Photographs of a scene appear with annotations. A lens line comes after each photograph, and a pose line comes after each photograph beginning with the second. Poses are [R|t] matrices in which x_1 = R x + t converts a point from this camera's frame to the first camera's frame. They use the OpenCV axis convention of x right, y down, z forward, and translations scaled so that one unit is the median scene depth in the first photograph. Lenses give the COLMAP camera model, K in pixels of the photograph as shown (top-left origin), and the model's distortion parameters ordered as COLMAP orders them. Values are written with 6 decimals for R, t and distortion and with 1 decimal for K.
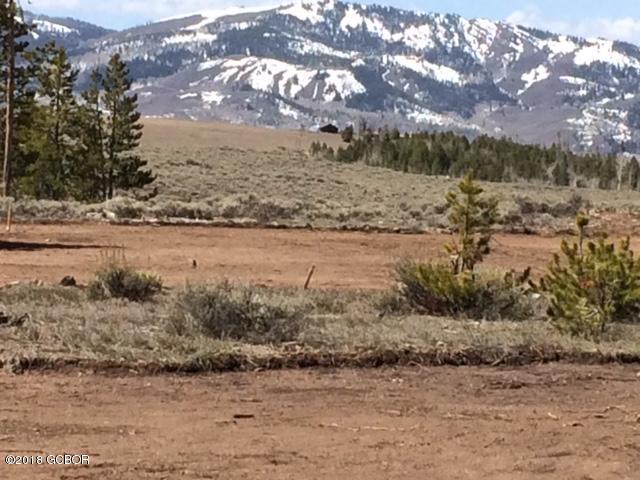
lens RADIAL K [[2696.7, 0, 320.0], [0, 2696.7, 240.0], [0, 0, 1]] dist [0.068637, 0.058537]
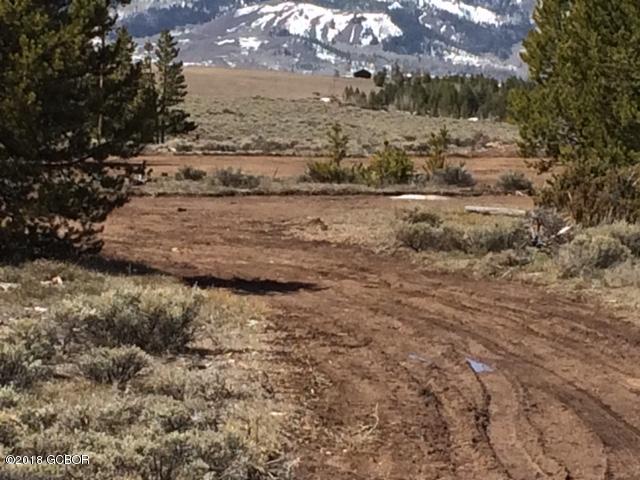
lens RADIAL K [[2696.7, 0, 320.0], [0, 2696.7, 240.0], [0, 0, 1]] dist [0.068637, 0.058537]
pose [[0.999702, -0.018910, -0.015420, 0.010407], [0.019226, 0.999603, 0.020613, 0.003935], [0.015024, -0.020903, 0.999669, -0.186081]]
